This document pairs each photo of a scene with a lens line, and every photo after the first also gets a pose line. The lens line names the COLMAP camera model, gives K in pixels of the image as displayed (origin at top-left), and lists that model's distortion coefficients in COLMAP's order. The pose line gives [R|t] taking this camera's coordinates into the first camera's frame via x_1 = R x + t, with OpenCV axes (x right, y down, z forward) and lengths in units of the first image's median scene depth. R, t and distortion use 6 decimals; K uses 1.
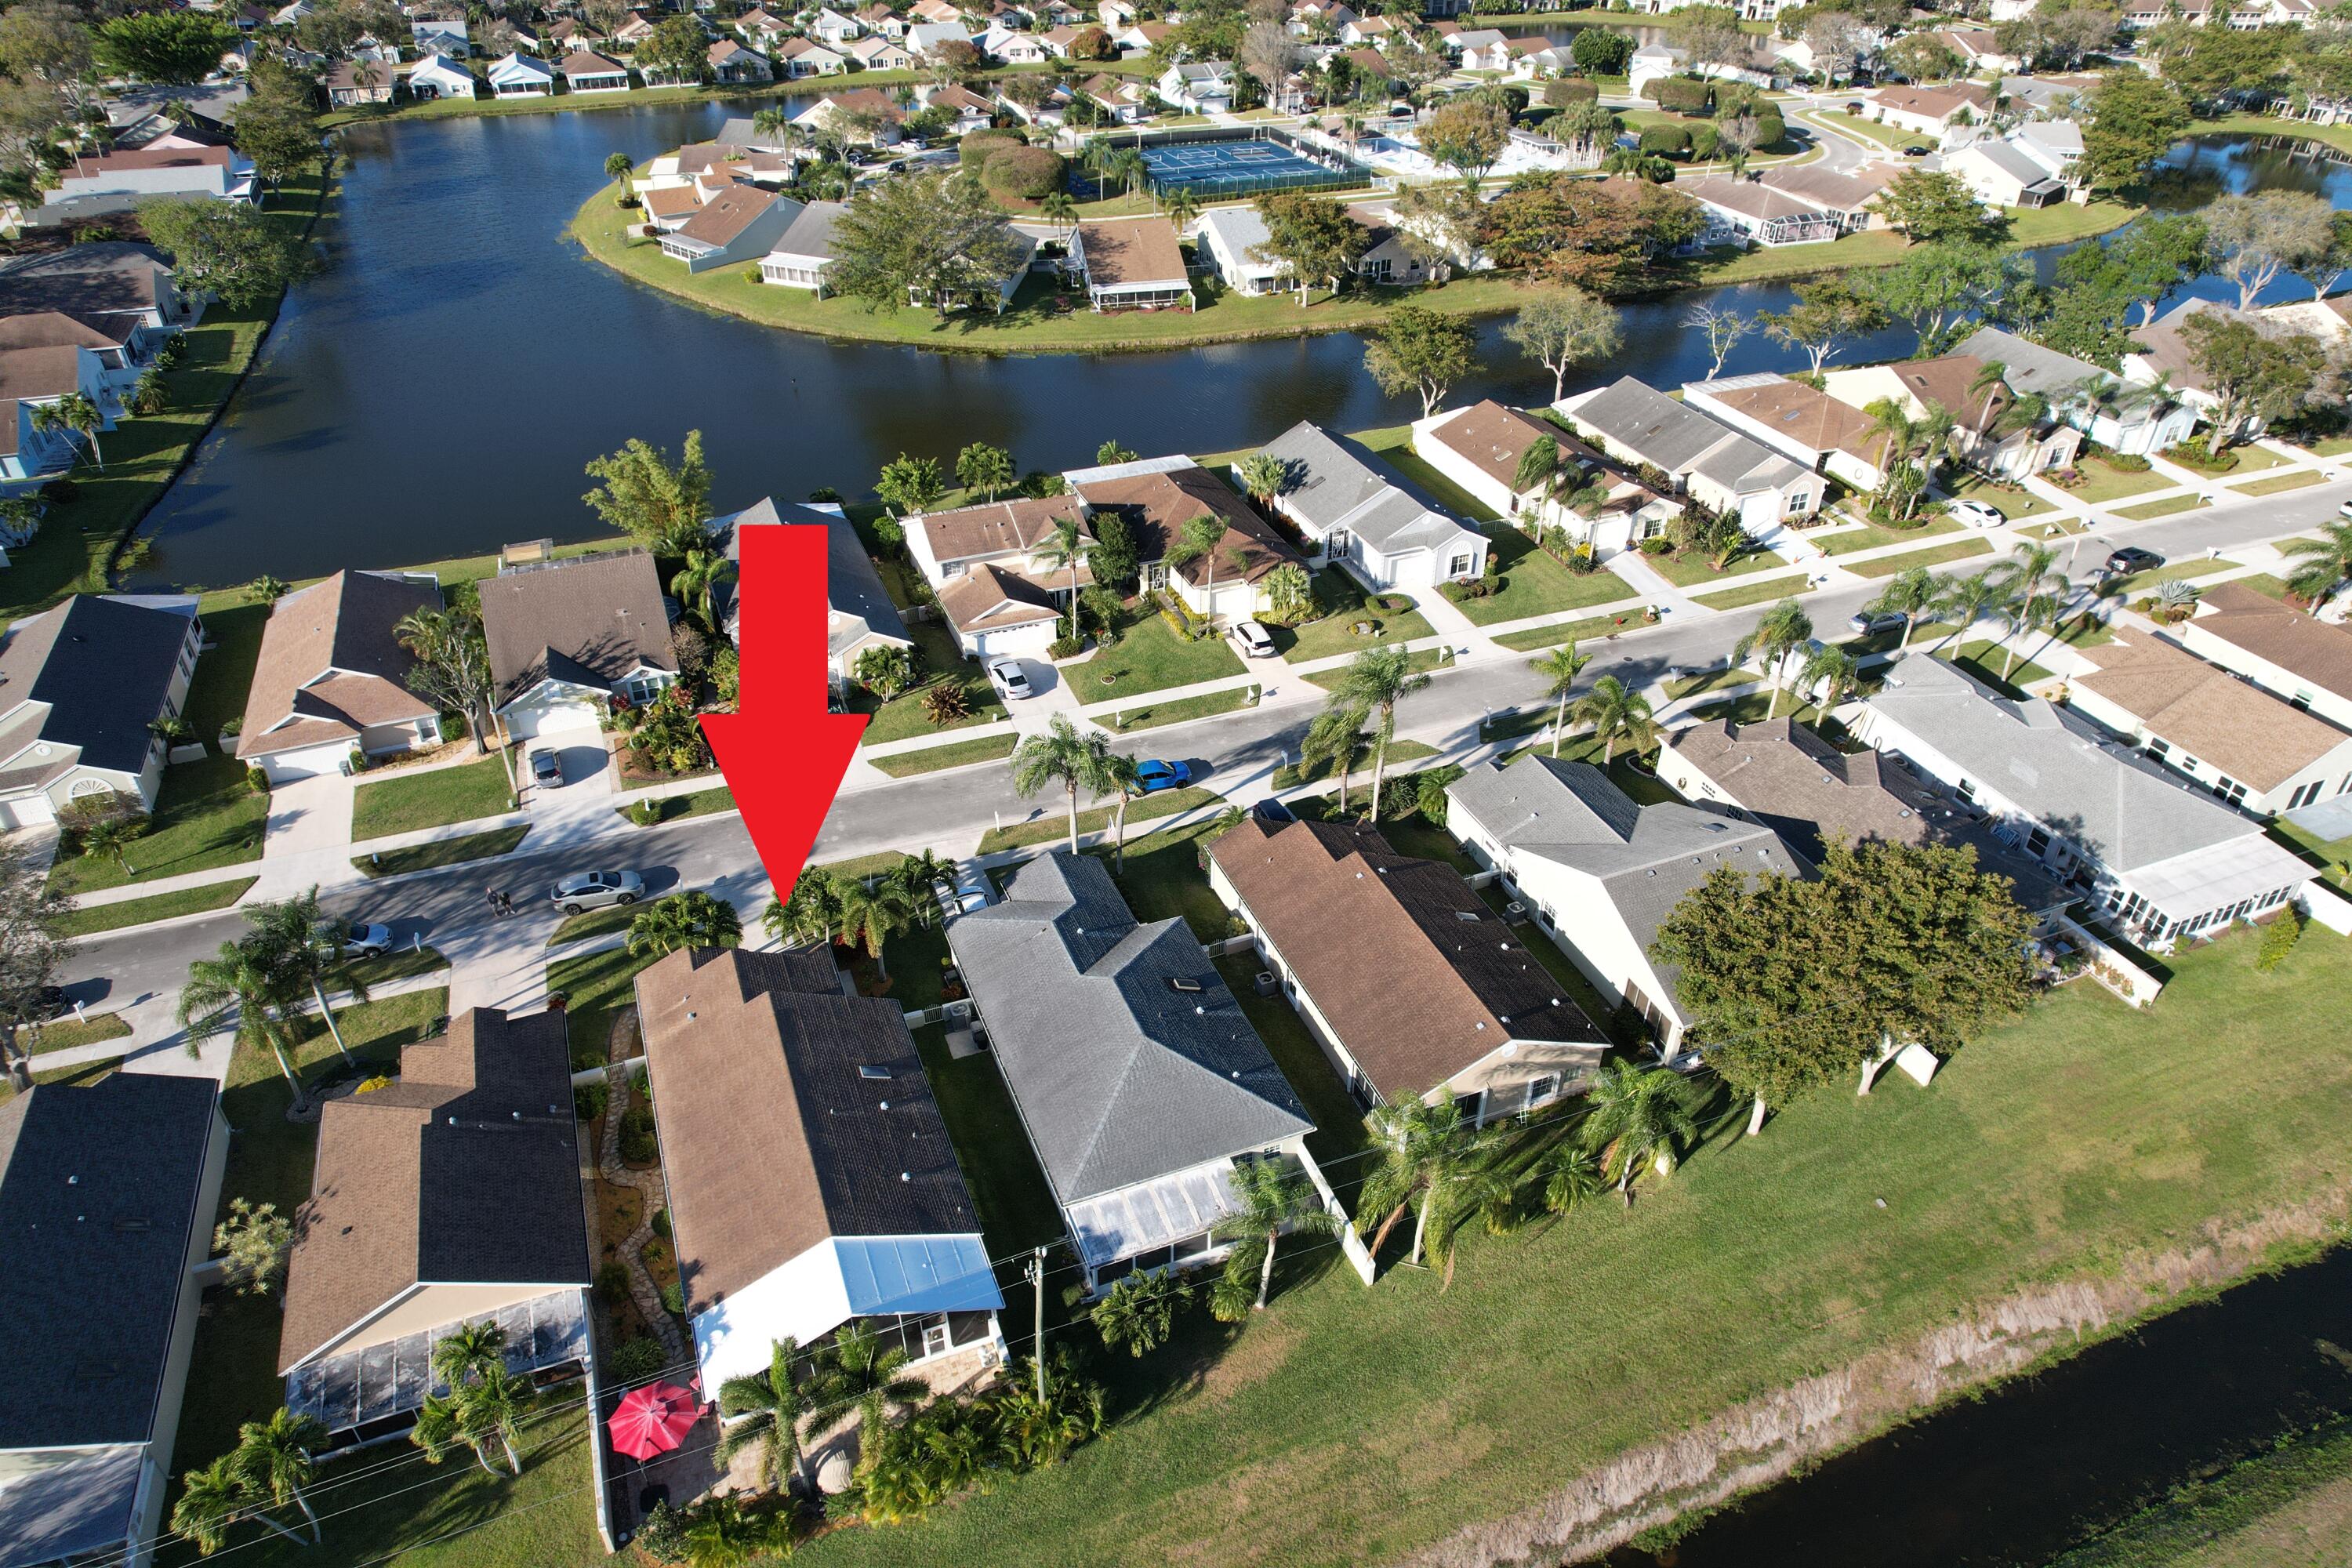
lens RADIAL K [[1510.1, 0, 1185.8], [0, 1510.1, 784.7], [0, 0, 1]] dist [-0.080742, 0.073336]
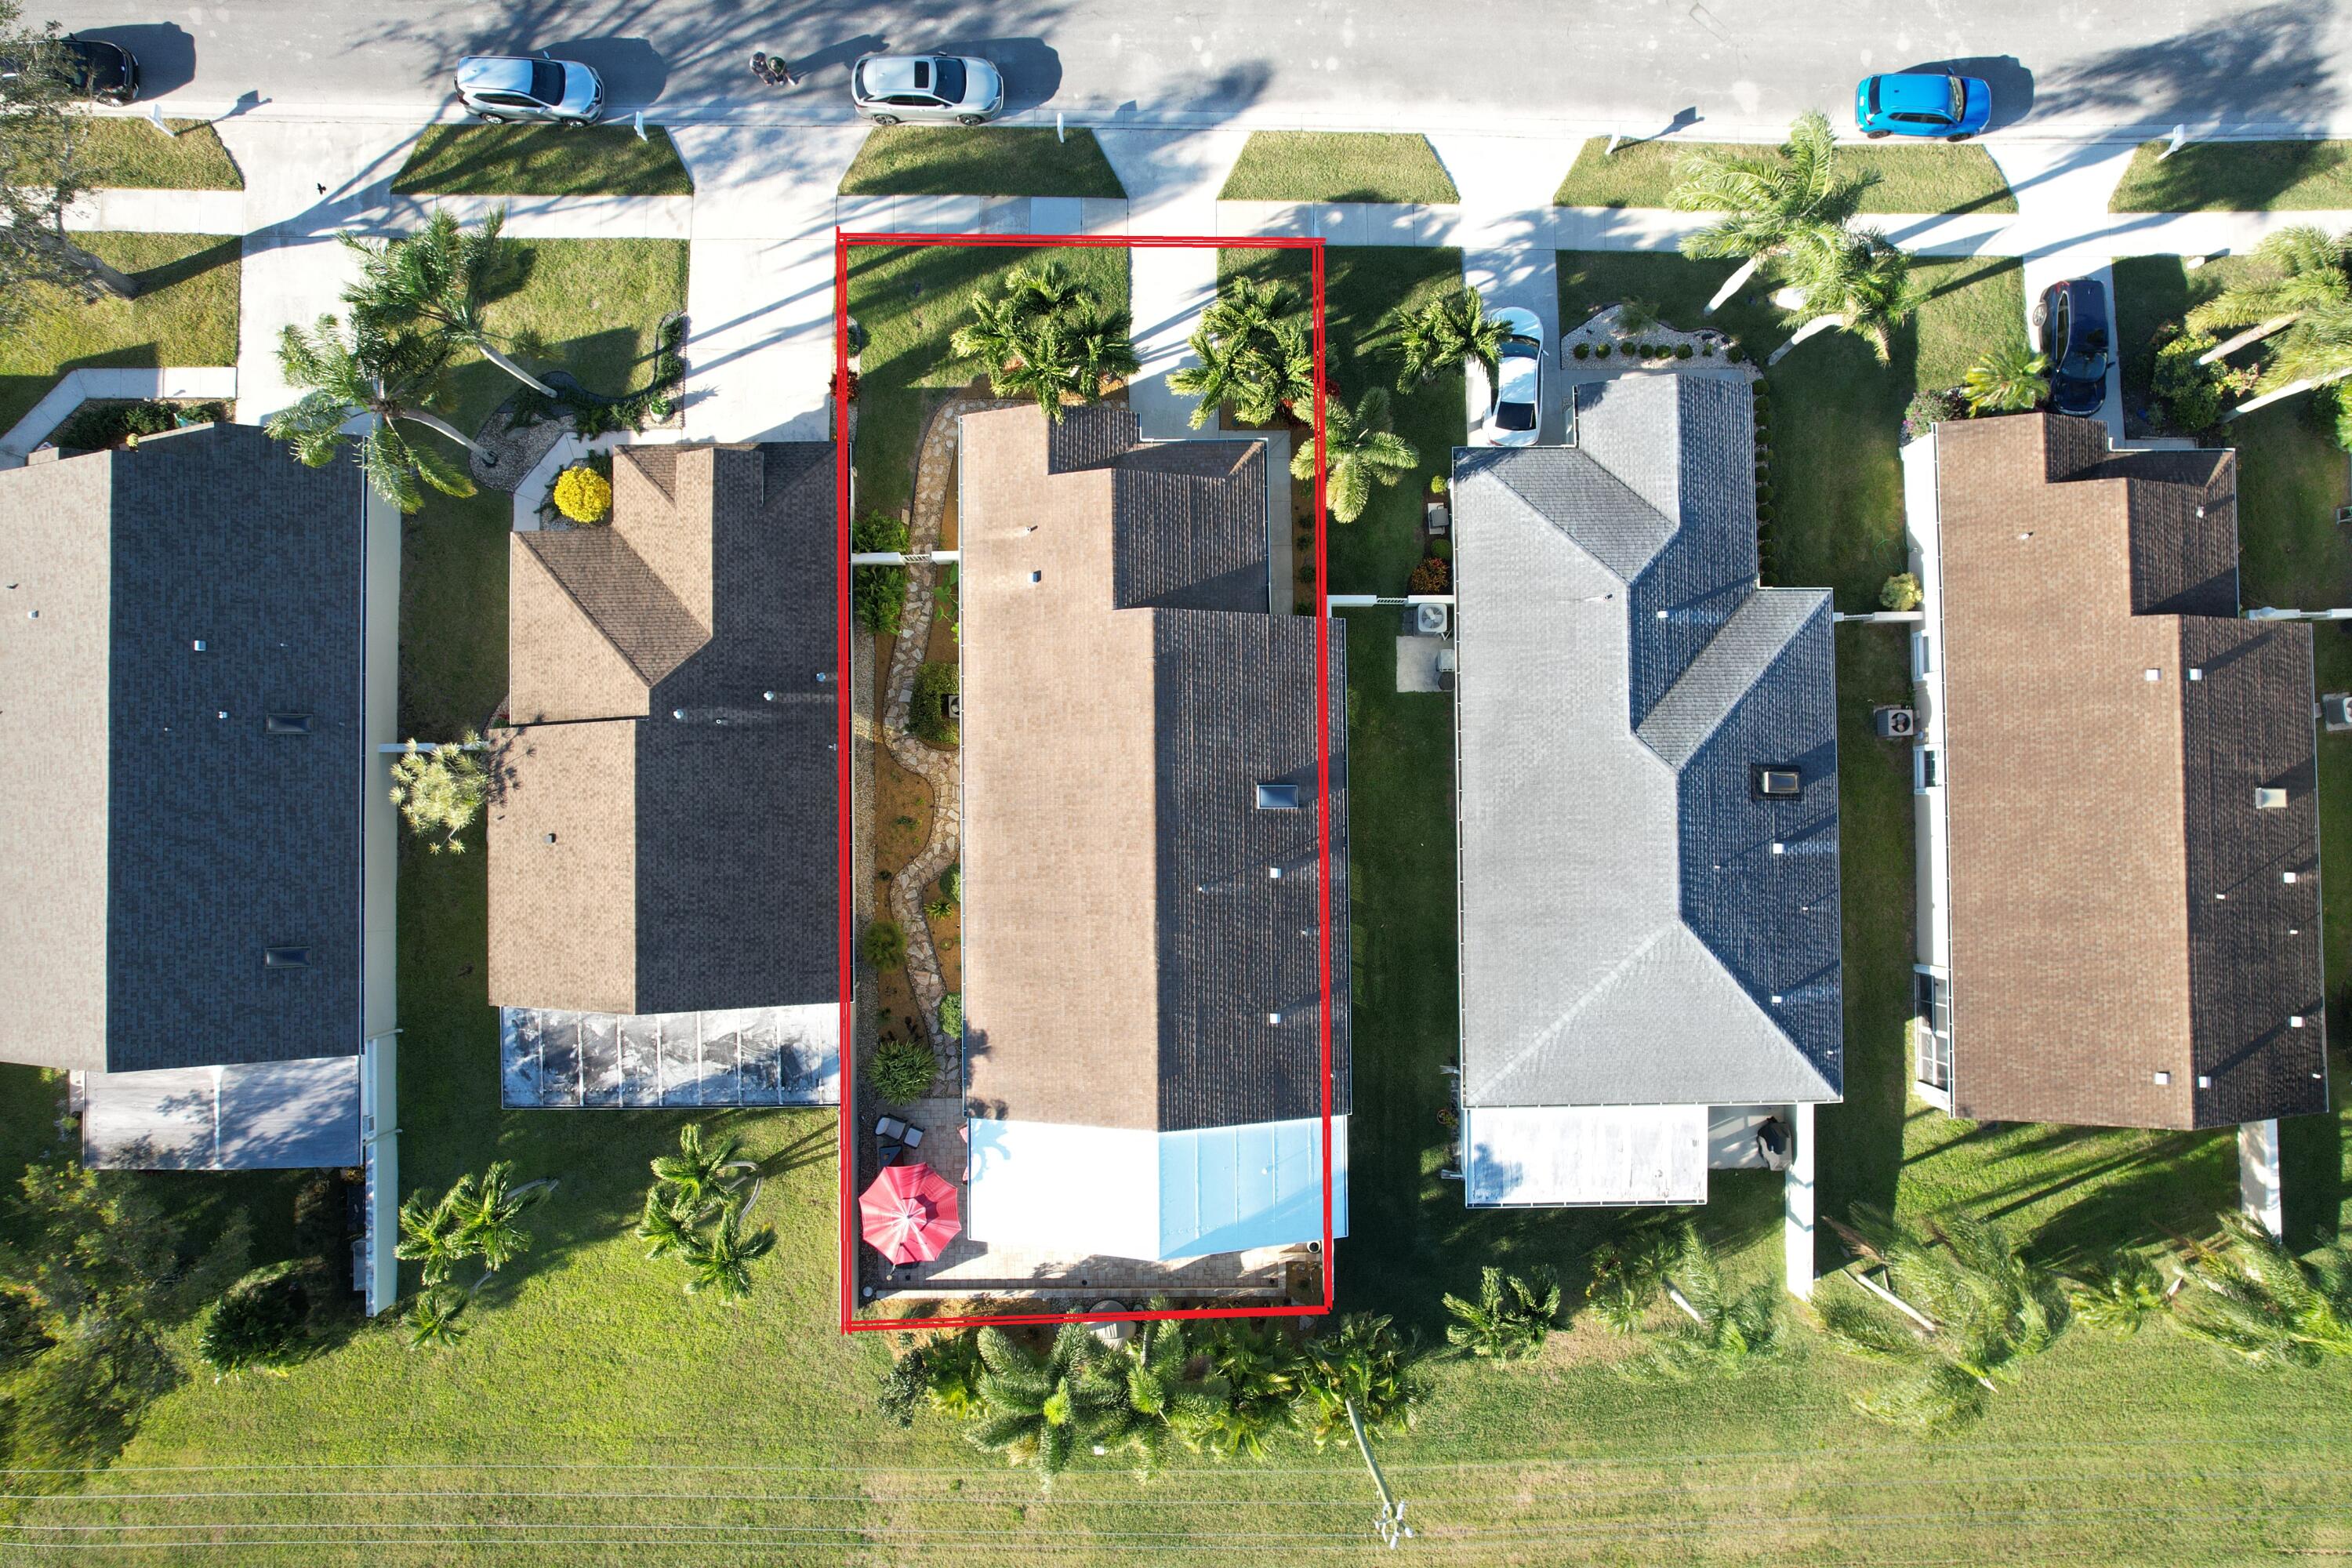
lens RADIAL K [[1510.1, 0, 1185.8], [0, 1510.1, 784.7], [0, 0, 1]] dist [-0.080742, 0.073336]
pose [[0.930893, 0.365043, -0.013514, -0.245415], [-0.203938, 0.550041, 0.809854, -0.356453], [0.303065, -0.751131, 0.586476, 0.618270]]
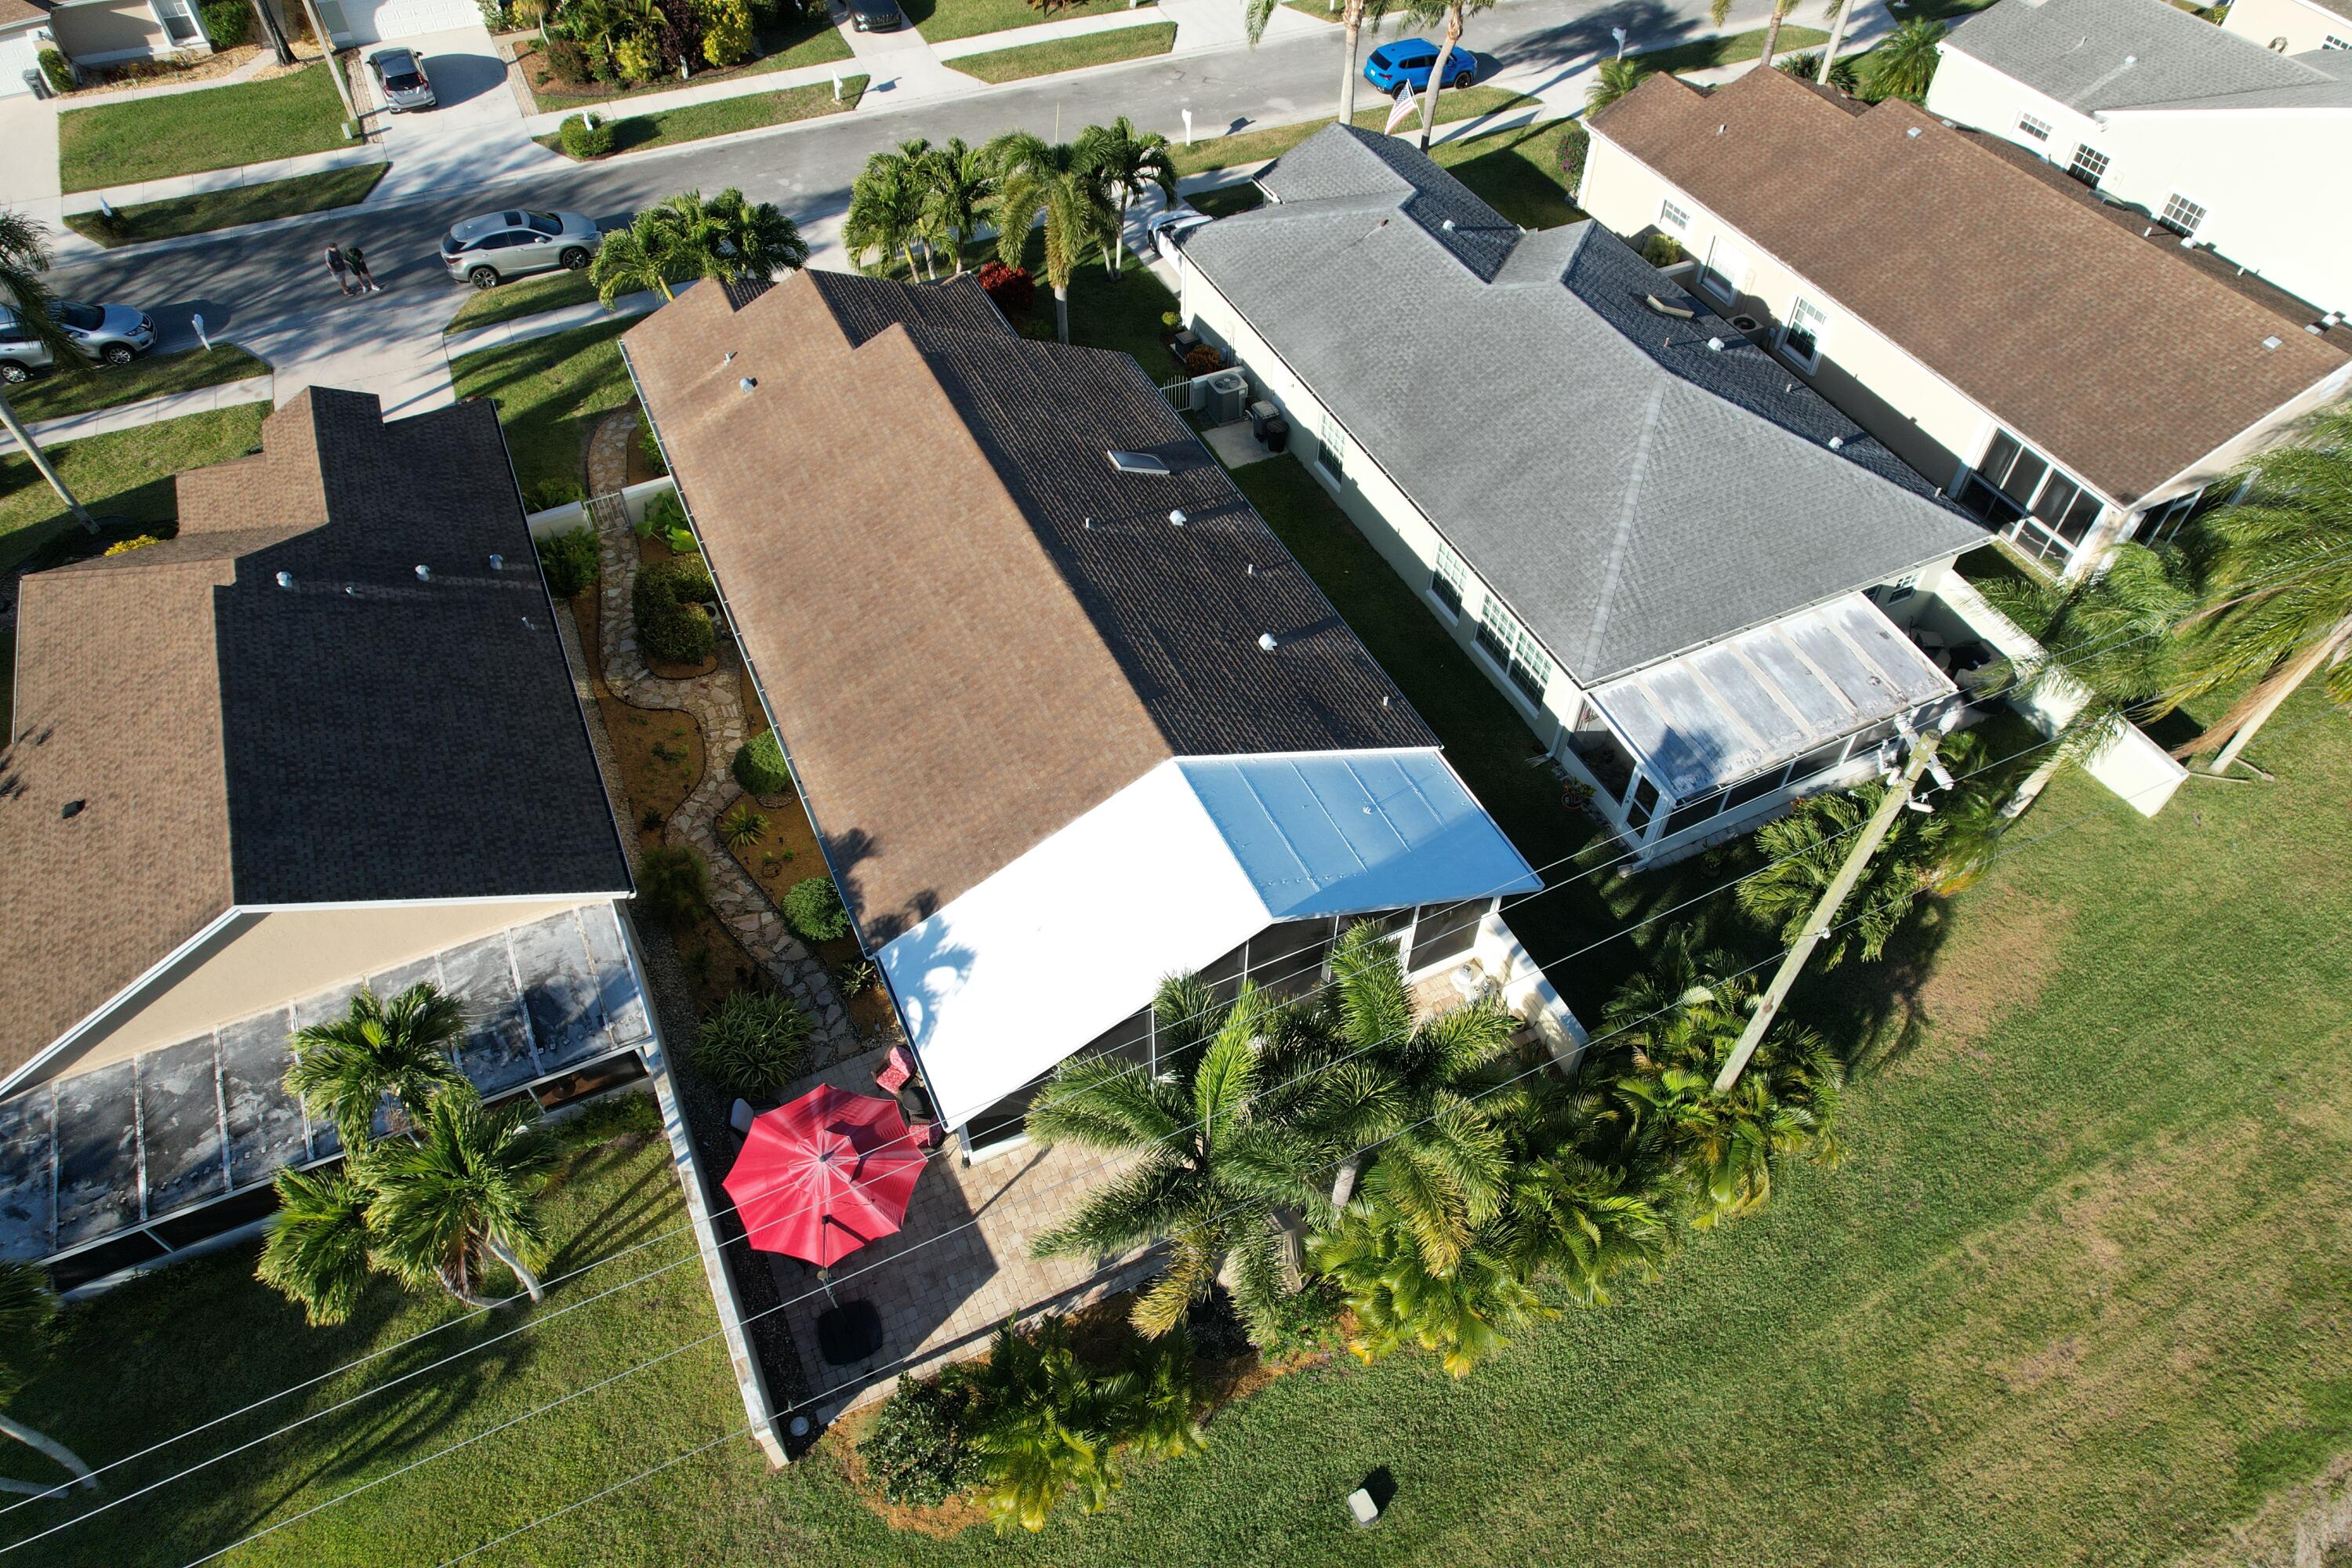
lens RADIAL K [[1510.1, 0, 1185.8], [0, 1510.1, 784.7], [0, 0, 1]] dist [-0.080742, 0.073336]
pose [[0.998032, -0.045914, 0.042699, -0.224514], [0.033636, 0.966779, 0.253390, 0.174344], [-0.052915, -0.251455, 0.966421, 0.499194]]
